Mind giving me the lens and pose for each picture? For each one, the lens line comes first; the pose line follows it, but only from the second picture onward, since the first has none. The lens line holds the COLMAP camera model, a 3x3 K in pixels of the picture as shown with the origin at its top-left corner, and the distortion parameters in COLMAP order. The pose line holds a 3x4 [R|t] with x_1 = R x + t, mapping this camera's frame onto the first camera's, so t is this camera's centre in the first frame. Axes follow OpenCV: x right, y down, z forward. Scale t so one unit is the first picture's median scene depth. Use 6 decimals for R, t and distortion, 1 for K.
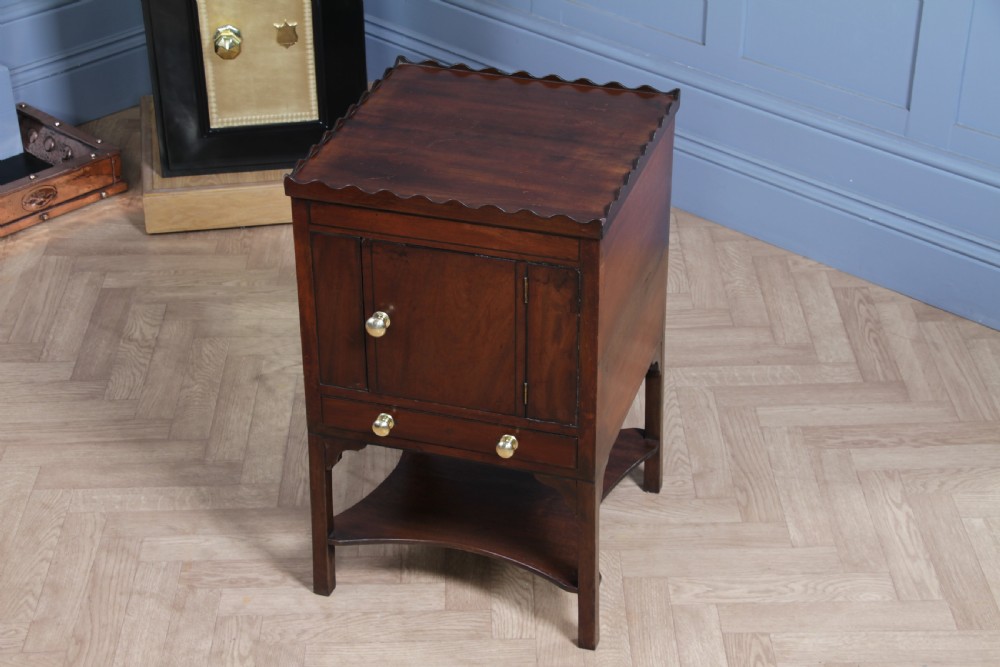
lens RADIAL K [[1822.6, 0, 501.8], [0, 1822.6, 347.5], [0, 0, 1]] dist [0.152893, 0.505943]
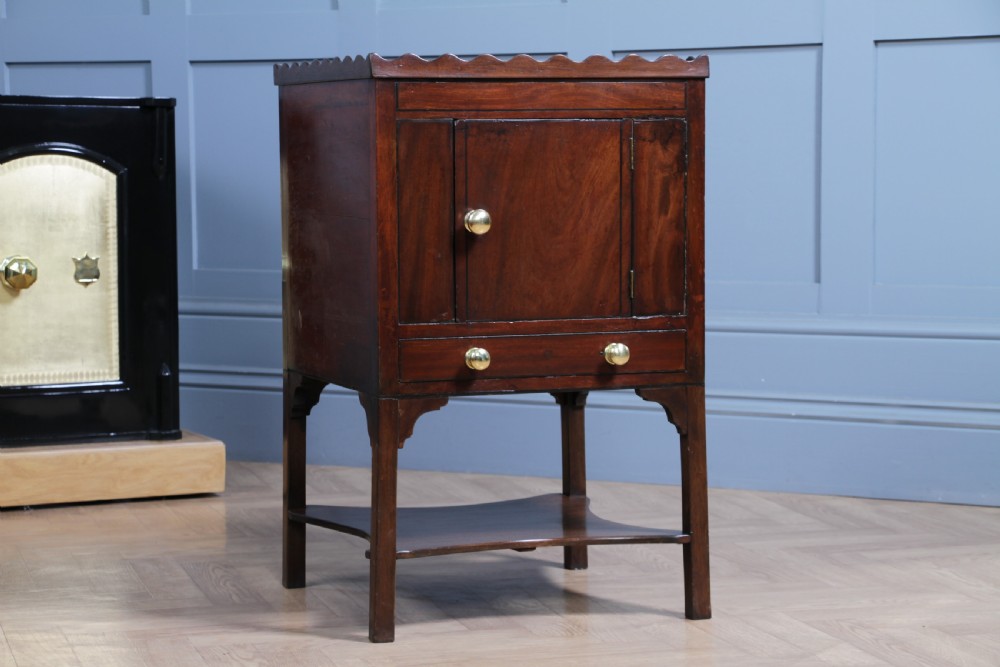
lens RADIAL K [[2503.0, 0, 500.0], [0, 2503.0, 328.7], [0, 0, 1]] dist [0.351522, 0.914740]
pose [[0.971301, -0.016479, 0.237281, -0.235649], [0.122973, 0.888713, -0.441663, 0.437620], [-0.203597, 0.458167, 0.865235, -0.029210]]
